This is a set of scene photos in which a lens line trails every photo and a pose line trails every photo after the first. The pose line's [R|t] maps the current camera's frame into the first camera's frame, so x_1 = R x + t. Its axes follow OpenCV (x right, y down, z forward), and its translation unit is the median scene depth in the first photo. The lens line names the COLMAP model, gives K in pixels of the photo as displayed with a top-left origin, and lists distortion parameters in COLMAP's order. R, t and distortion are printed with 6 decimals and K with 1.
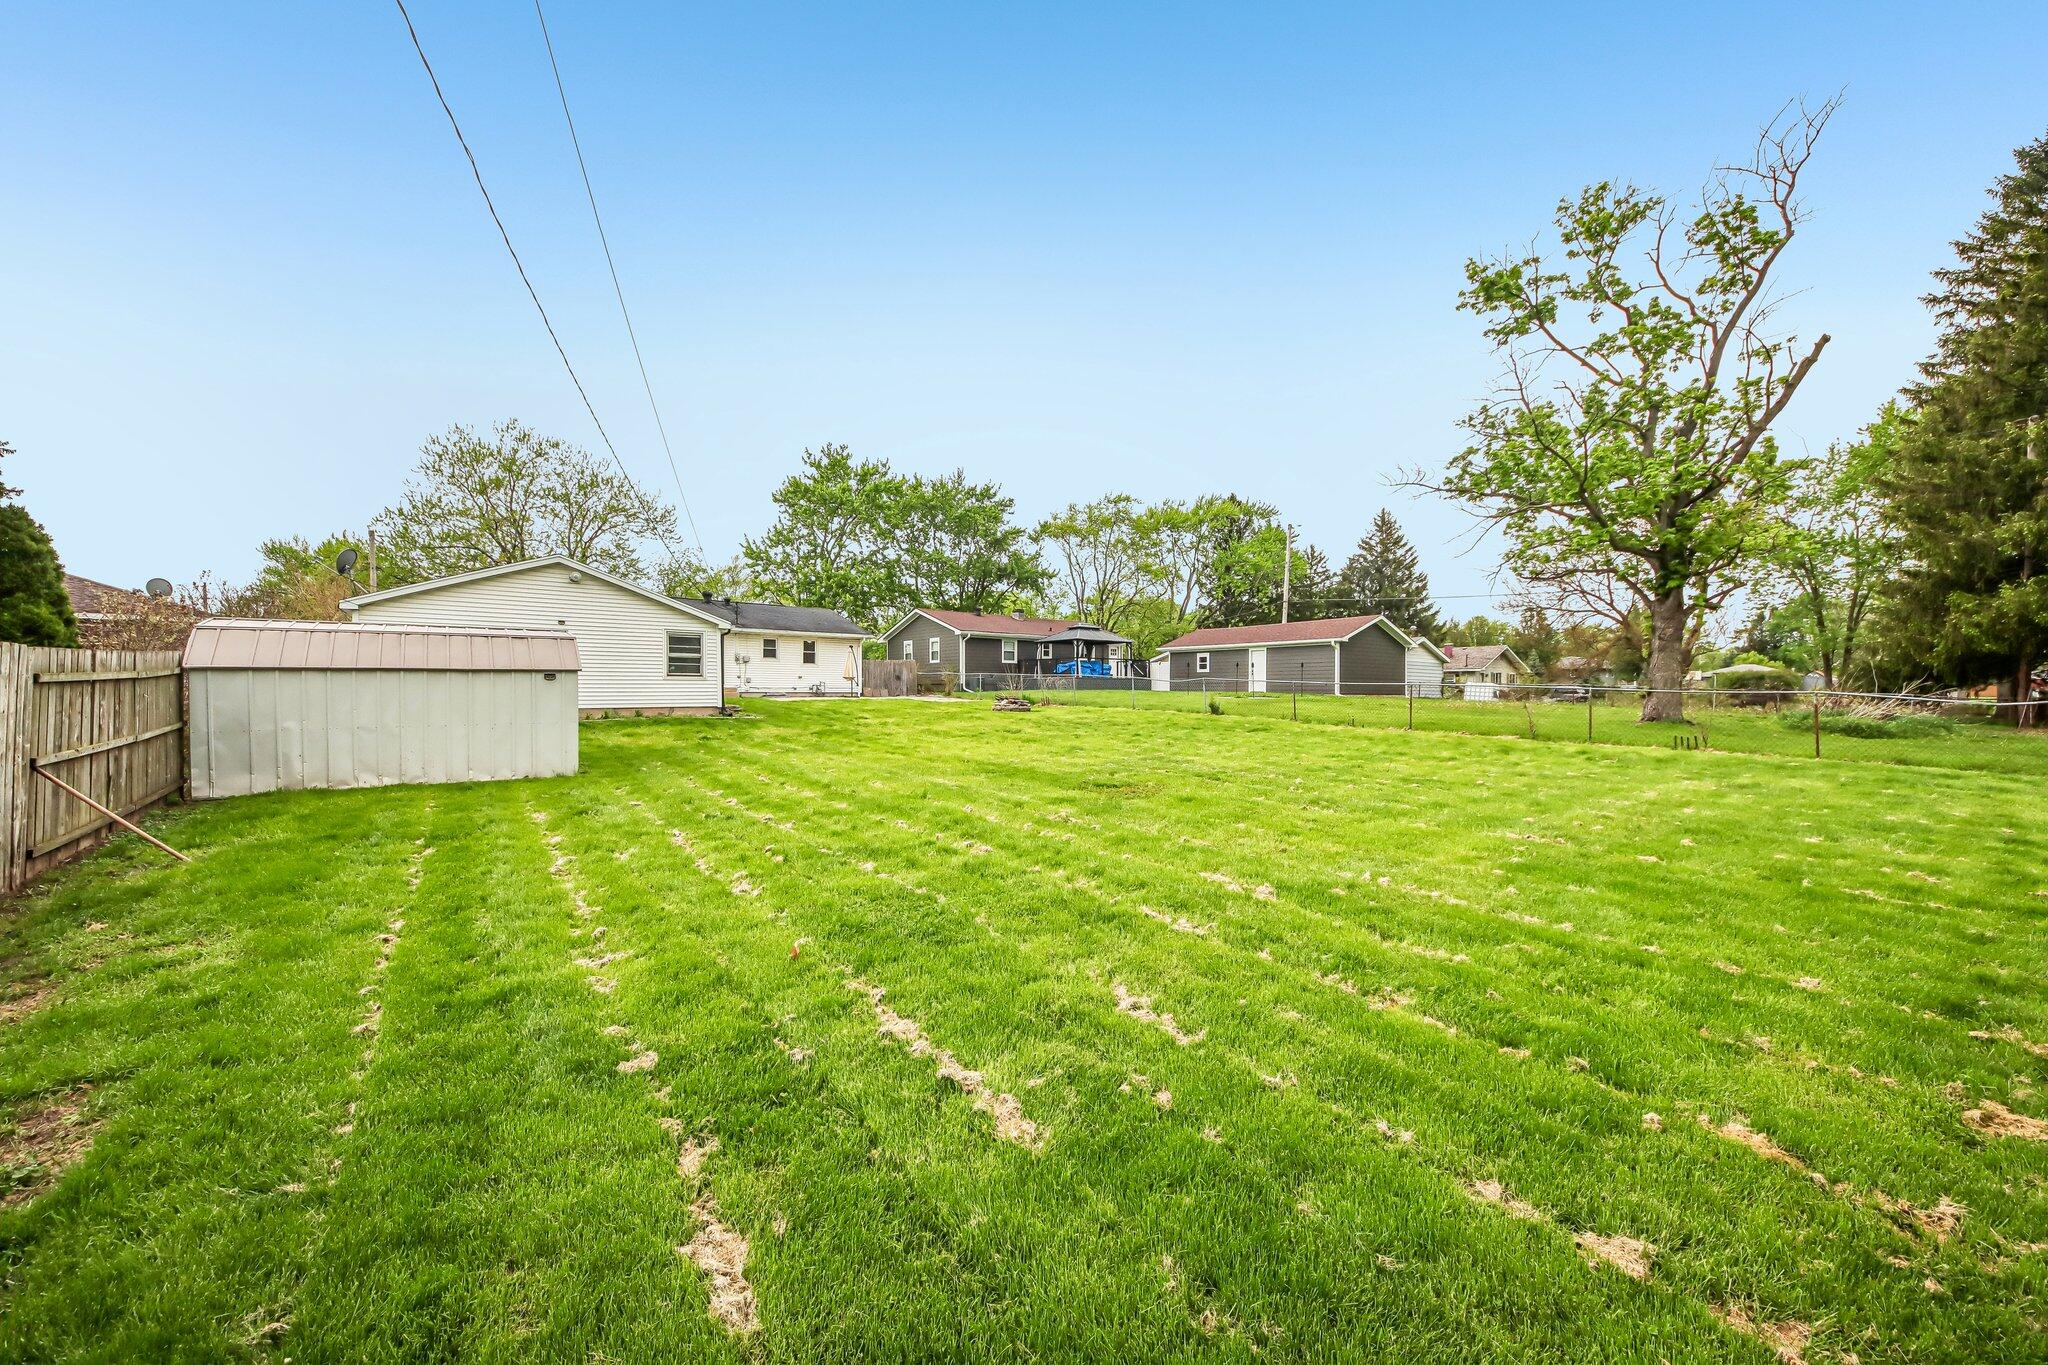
lens RADIAL K [[758.7, 0, 1030.9], [0, 758.7, 692.1], [0, 0, 1]] dist [0.052032, -0.028503]
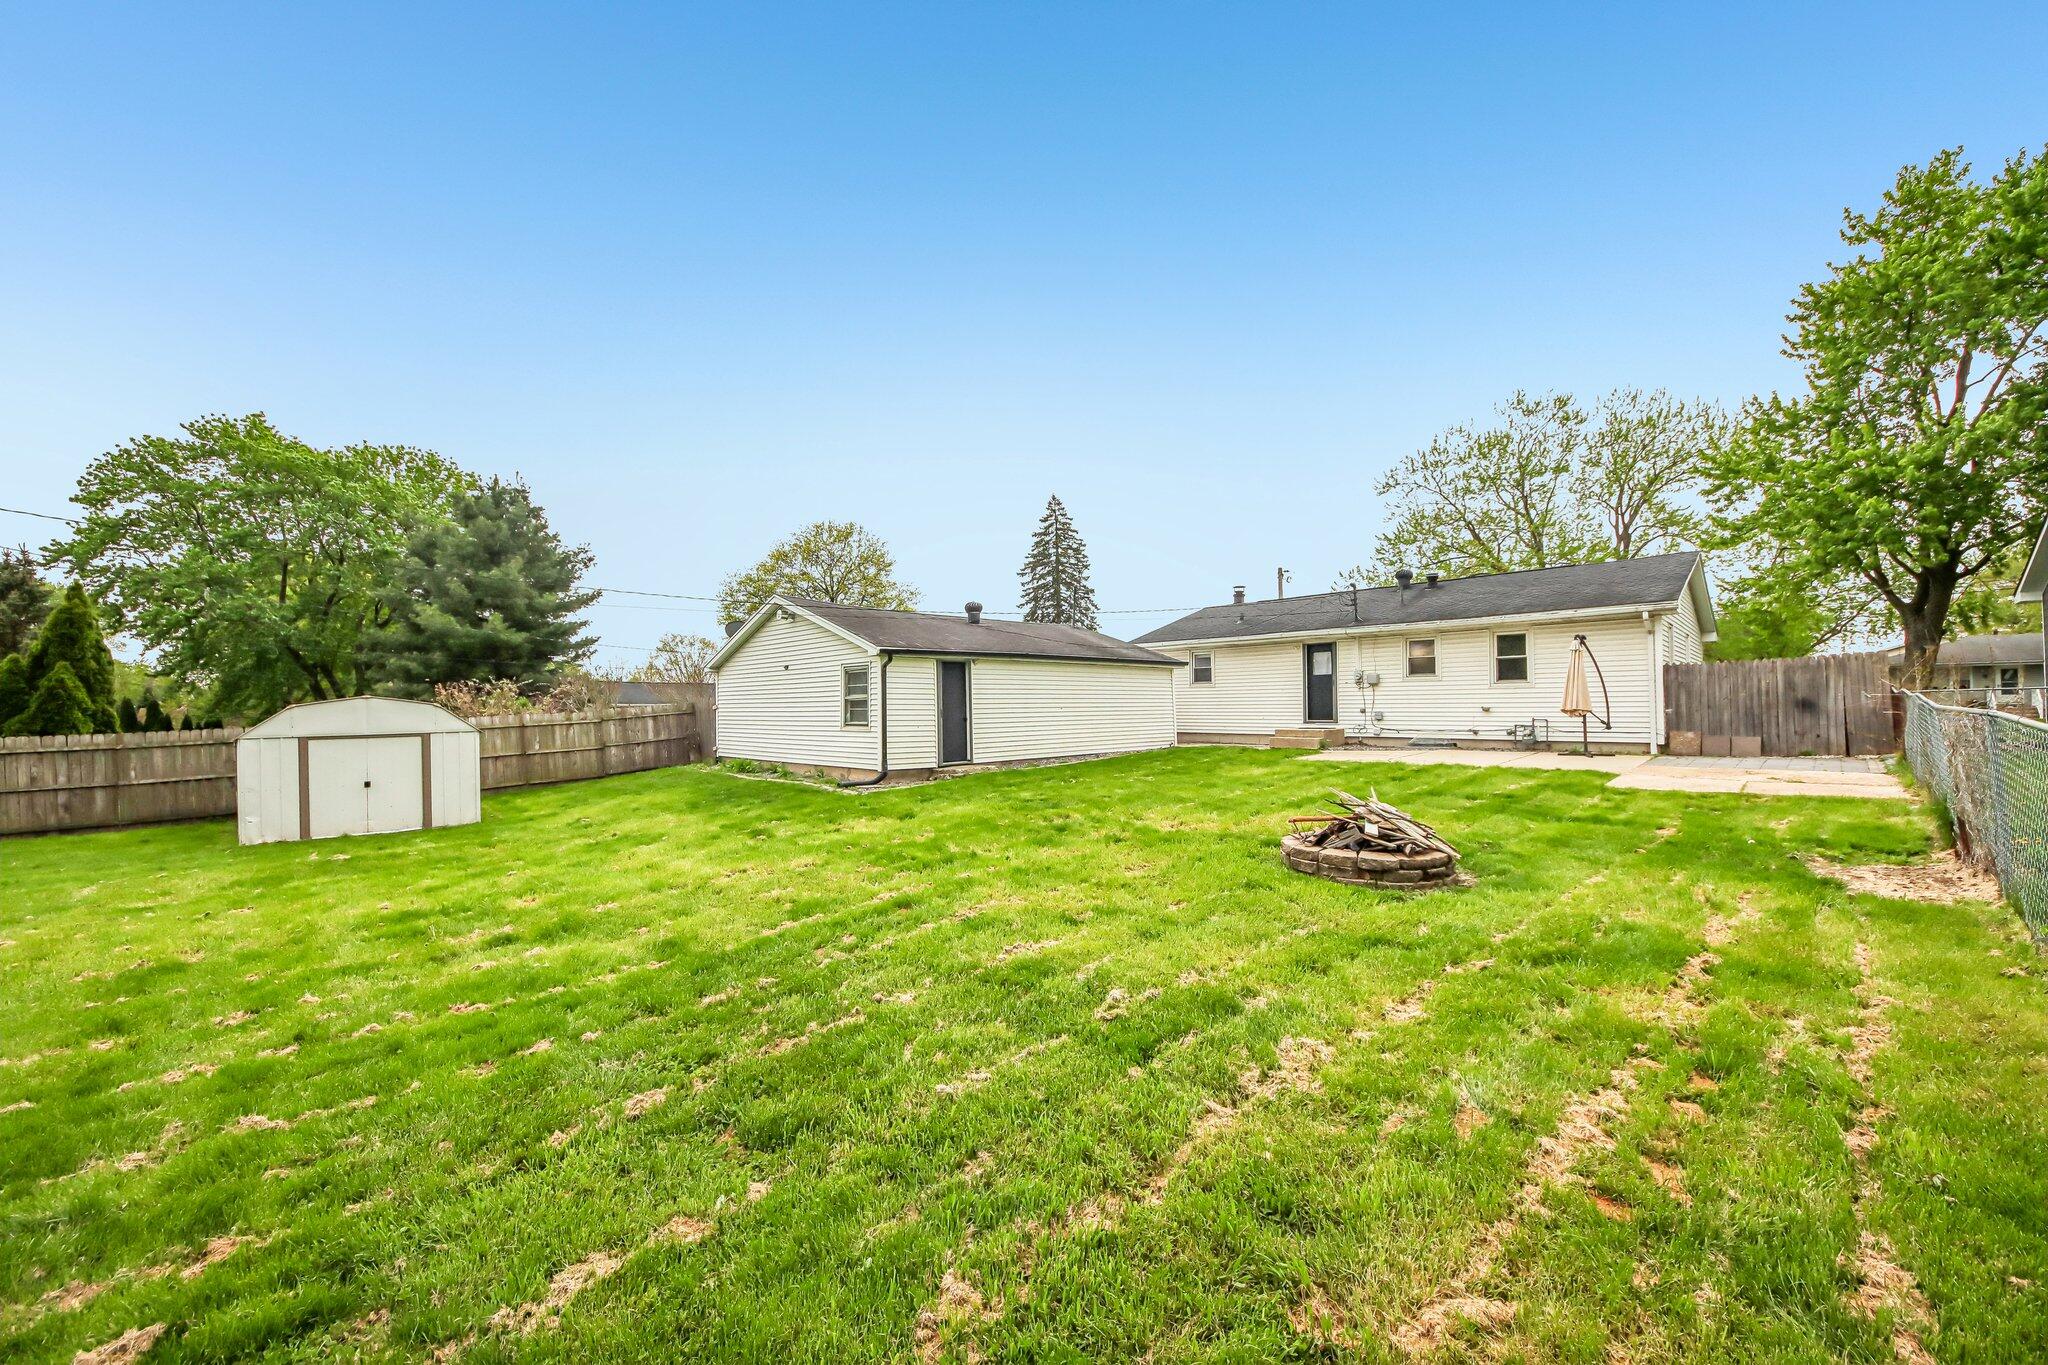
lens RADIAL K [[764.1, 0, 1013.1], [0, 764.1, 693.0], [0, 0, 1]] dist [0.038513, -0.025294]
pose [[0.097905, -0.025311, -0.994874, 0.141947], [0.006679, 0.999671, -0.024775, -0.016515], [0.995173, -0.004219, 0.098041, 0.537873]]
